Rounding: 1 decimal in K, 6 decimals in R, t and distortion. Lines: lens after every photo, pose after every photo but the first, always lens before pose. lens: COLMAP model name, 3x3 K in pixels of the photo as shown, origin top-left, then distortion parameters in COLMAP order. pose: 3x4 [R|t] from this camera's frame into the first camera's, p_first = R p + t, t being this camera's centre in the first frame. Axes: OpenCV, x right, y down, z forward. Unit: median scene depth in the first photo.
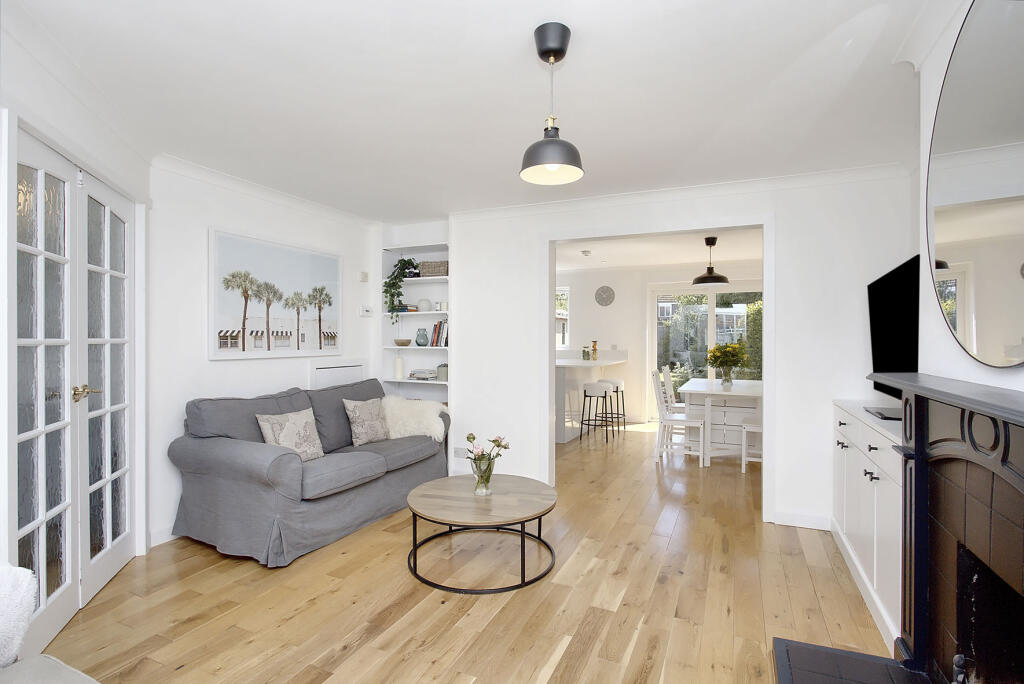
lens RADIAL K [[489.6, 0, 533.7], [0, 489.6, 341.8], [0, 0, 1]] dist [0.001866, 0.000468]
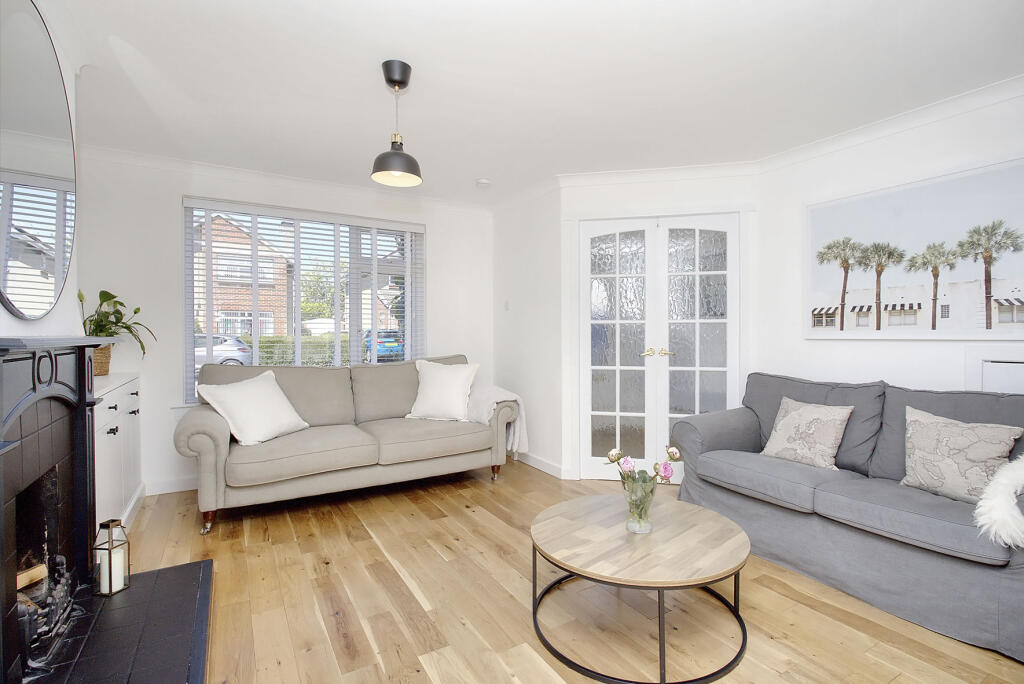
lens RADIAL K [[489.6, 0, 504.9], [0, 489.6, 341.2], [0, 0, 1]] dist [0.001866, 0.000468]
pose [[-0.612636, 0.007979, -0.790325, 0.451889], [-0.005864, 0.999876, 0.014640, 0.028250], [0.790343, 0.013603, -0.612513, 1.032570]]
